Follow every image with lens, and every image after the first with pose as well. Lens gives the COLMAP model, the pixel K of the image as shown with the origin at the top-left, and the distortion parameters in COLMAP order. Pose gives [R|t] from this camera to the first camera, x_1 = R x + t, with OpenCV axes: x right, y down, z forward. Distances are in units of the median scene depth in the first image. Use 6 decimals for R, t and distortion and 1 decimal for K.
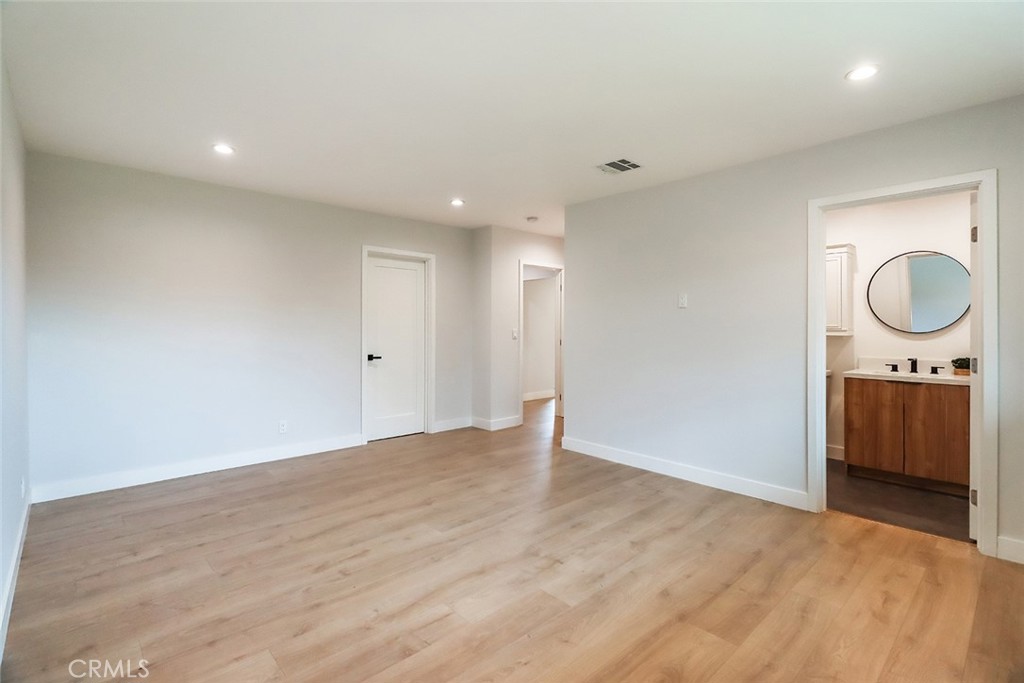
lens RADIAL K [[485.0, 0, 521.5], [0, 485.0, 320.5], [0, 0, 1]] dist [0.000807, -0.000010]
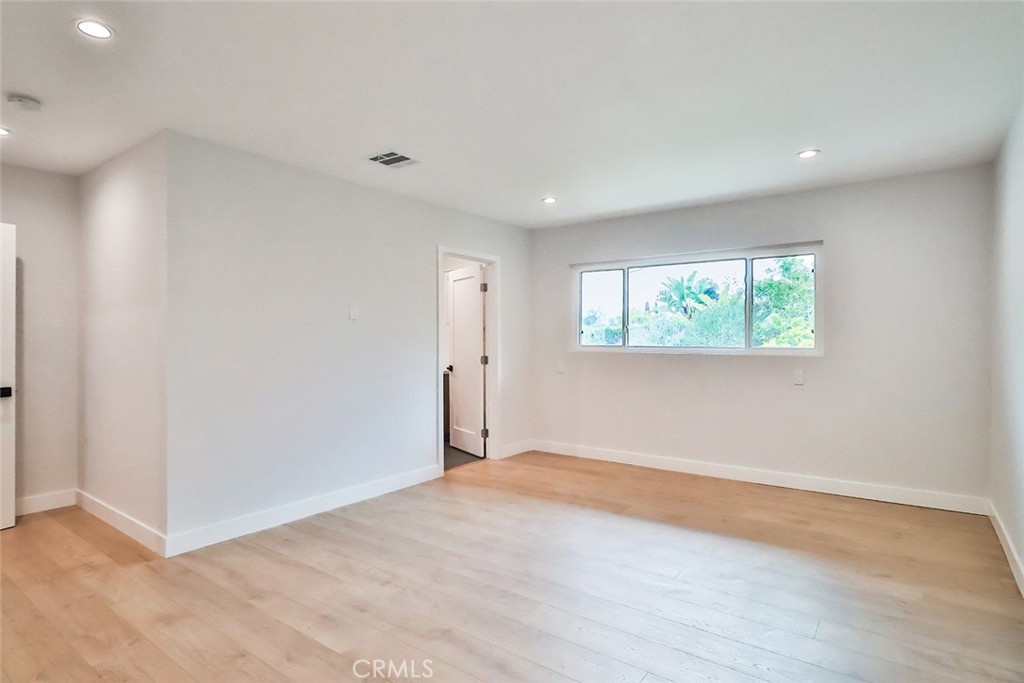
lens RADIAL K [[528.3, 0, 511.7], [0, 528.3, 333.5], [0, 0, 1]] dist [0.002735, 0.000702]
pose [[-0.176109, 0.011534, 0.984303, -0.982241], [-0.005840, 0.999902, -0.012762, 0.015700], [-0.984353, -0.007996, -0.176024, 1.188258]]
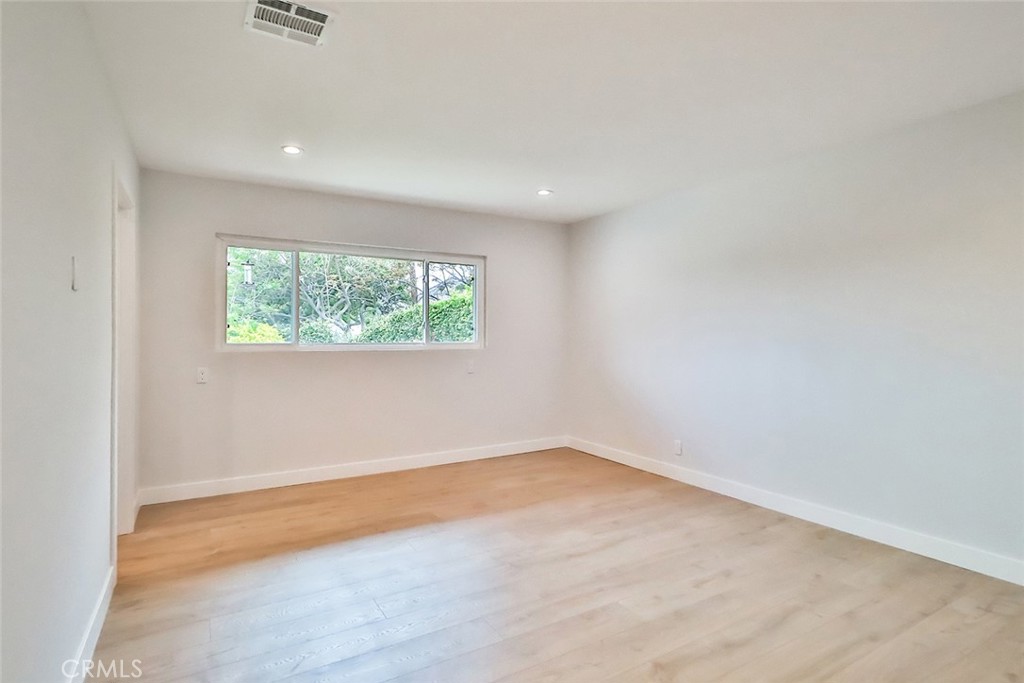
lens RADIAL K [[528.3, 0, 511.7], [0, 528.3, 333.5], [0, 0, 1]] dist [0.002735, 0.000702]
pose [[-0.974970, 0.001513, 0.222331, -0.187069], [-0.000348, 0.999965, -0.008334, 0.016524], [-0.222335, -0.008203, -0.974936, 1.841147]]
